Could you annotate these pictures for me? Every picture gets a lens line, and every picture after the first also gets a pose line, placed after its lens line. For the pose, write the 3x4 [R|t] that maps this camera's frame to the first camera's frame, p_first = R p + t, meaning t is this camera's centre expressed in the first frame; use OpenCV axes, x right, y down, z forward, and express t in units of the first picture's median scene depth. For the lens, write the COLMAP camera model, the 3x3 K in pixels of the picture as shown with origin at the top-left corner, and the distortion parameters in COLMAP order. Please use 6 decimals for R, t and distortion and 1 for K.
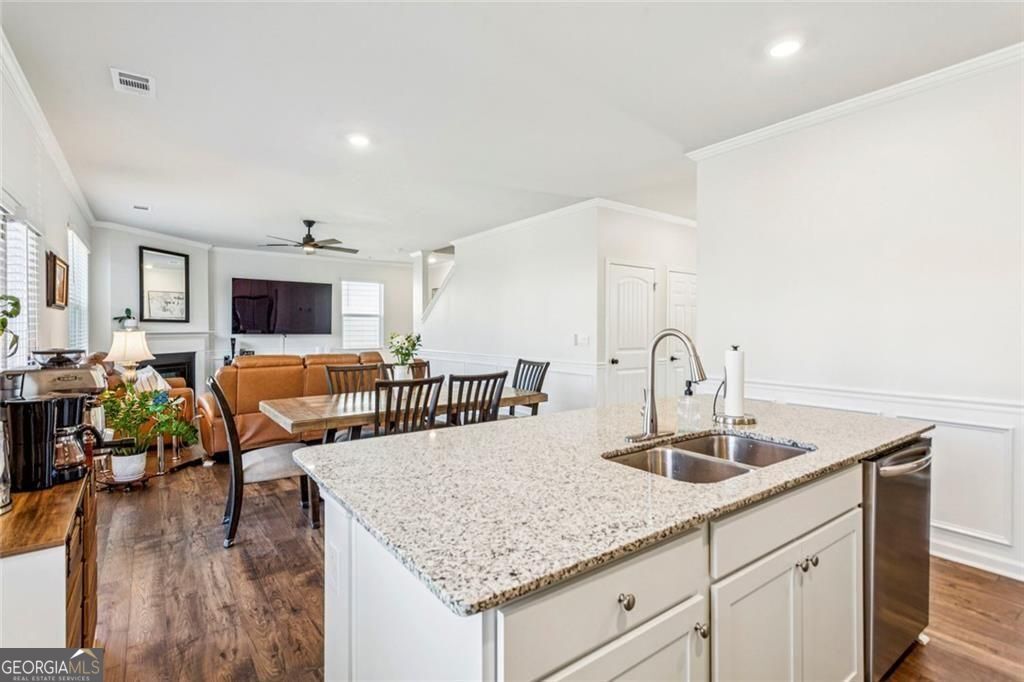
lens RADIAL K [[498.3, 0, 511.2], [0, 498.3, 334.5], [0, 0, 1]] dist [0.001400, 0.000336]
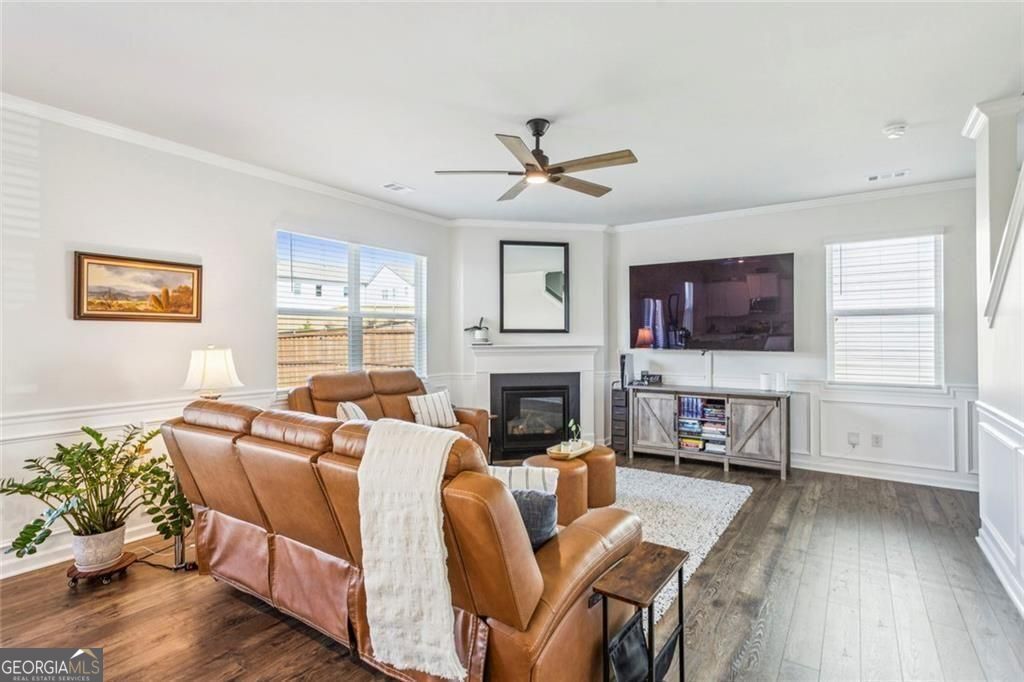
lens RADIAL K [[498.3, 0, 512.2], [0, 498.3, 339.1], [0, 0, 1]] dist [0.001400, 0.000336]
pose [[0.322444, -0.001052, -0.946588, 0.037666], [-0.007857, 0.999962, -0.003788, -0.009630], [0.946556, 0.008659, 0.322424, 0.628549]]
